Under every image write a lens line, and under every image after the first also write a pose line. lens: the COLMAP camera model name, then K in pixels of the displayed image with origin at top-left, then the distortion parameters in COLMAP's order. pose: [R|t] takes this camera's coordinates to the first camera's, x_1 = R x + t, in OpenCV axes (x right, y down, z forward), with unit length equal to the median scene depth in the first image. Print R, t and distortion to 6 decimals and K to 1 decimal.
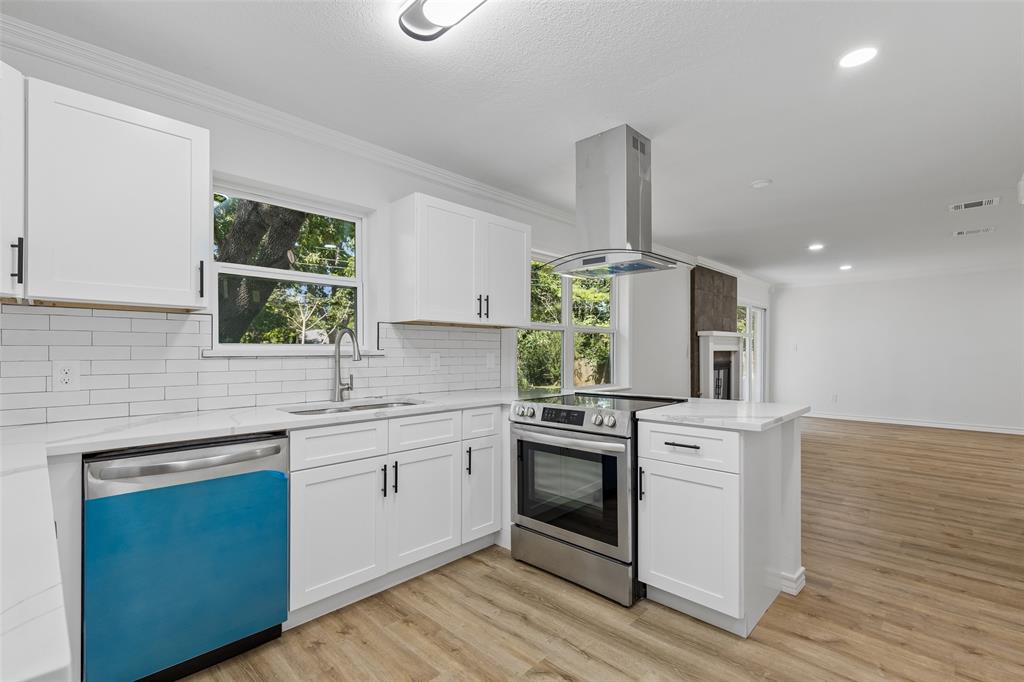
lens RADIAL K [[460.0, 0, 515.1], [0, 460.0, 349.2], [0, 0, 1]] dist [0.011966, -0.002991]
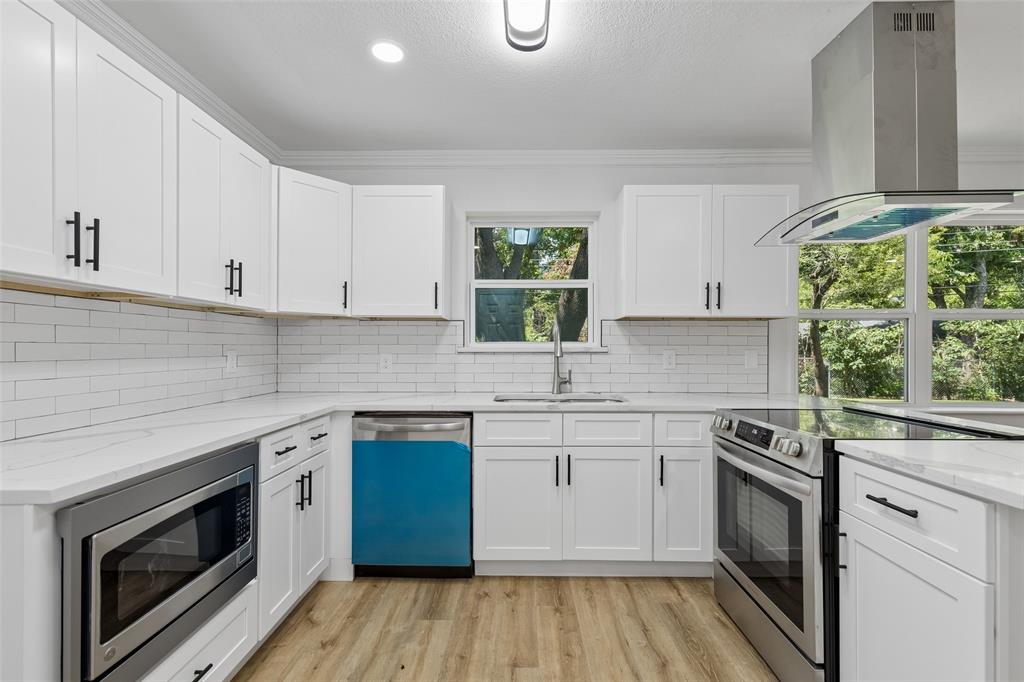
lens RADIAL K [[460.0, 0, 519.0], [0, 460.0, 343.4], [0, 0, 1]] dist [0.011966, -0.002991]
pose [[0.688899, -0.006243, -0.724830, 0.418928], [0.002104, 0.999976, -0.006613, 0.000163], [0.724854, 0.003031, 0.688896, 0.206790]]
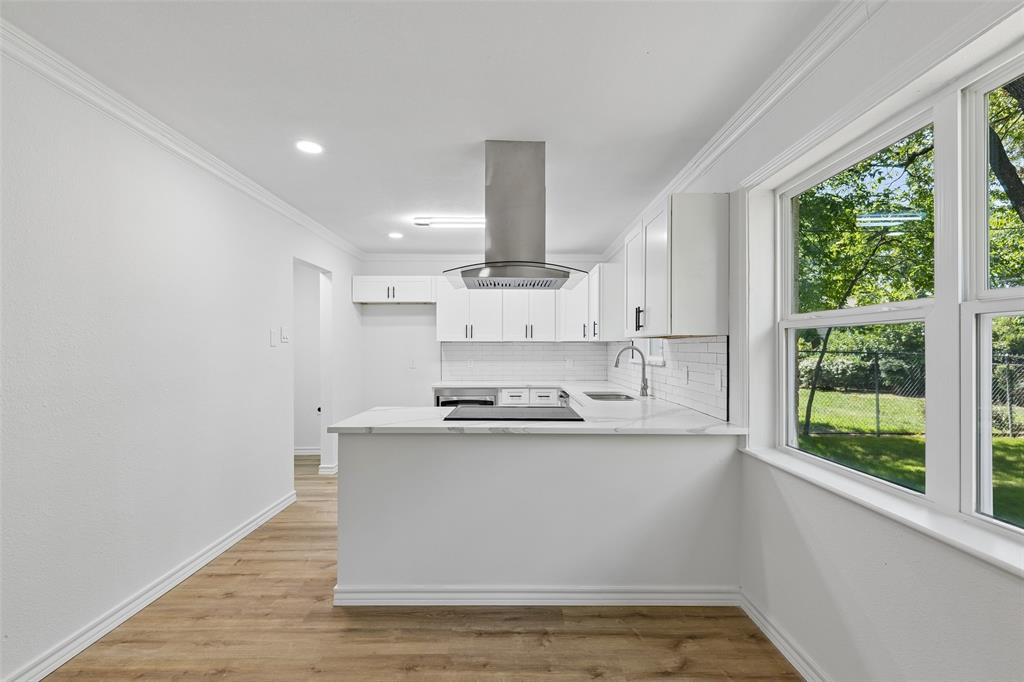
lens RADIAL K [[460.0, 0, 518.9], [0, 460.0, 348.4], [0, 0, 1]] dist [0.011966, -0.002991]
pose [[-0.709474, -0.000138, -0.704731, 1.097020], [0.003059, 0.999990, -0.003276, -0.039262], [0.704725, -0.004480, -0.709467, 2.089735]]
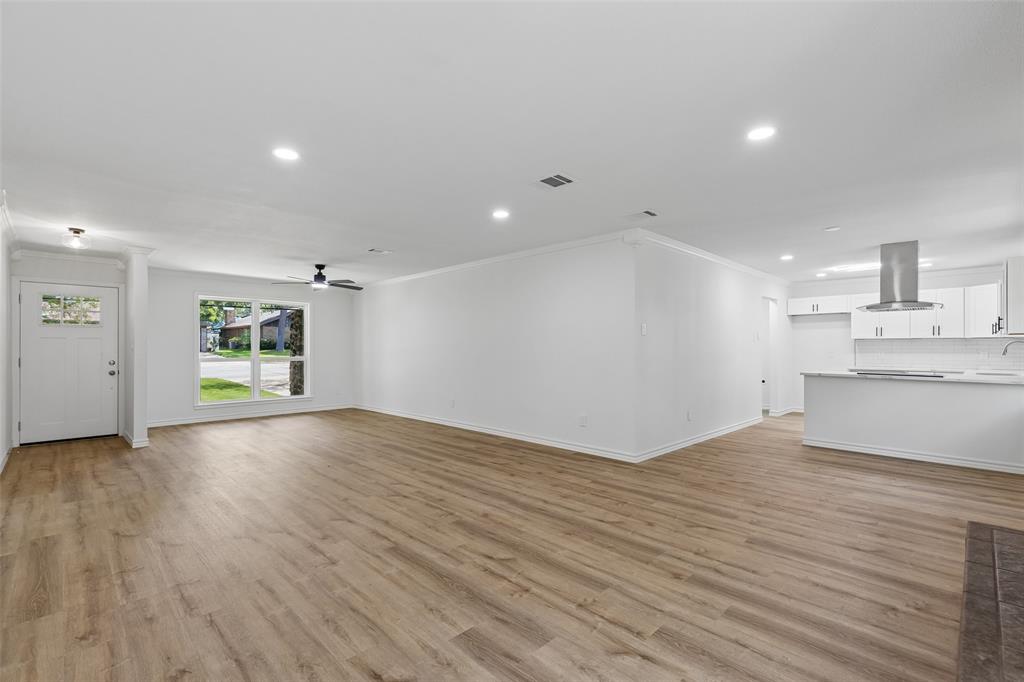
lens RADIAL K [[460.0, 0, 514.9], [0, 460.0, 350.5], [0, 0, 1]] dist [0.011966, -0.002991]
pose [[-0.999791, -0.000565, 0.020457, 2.240043], [-0.000572, 1.000000, -0.000314, 0.007646], [-0.020457, -0.000325, -0.999791, 3.717512]]
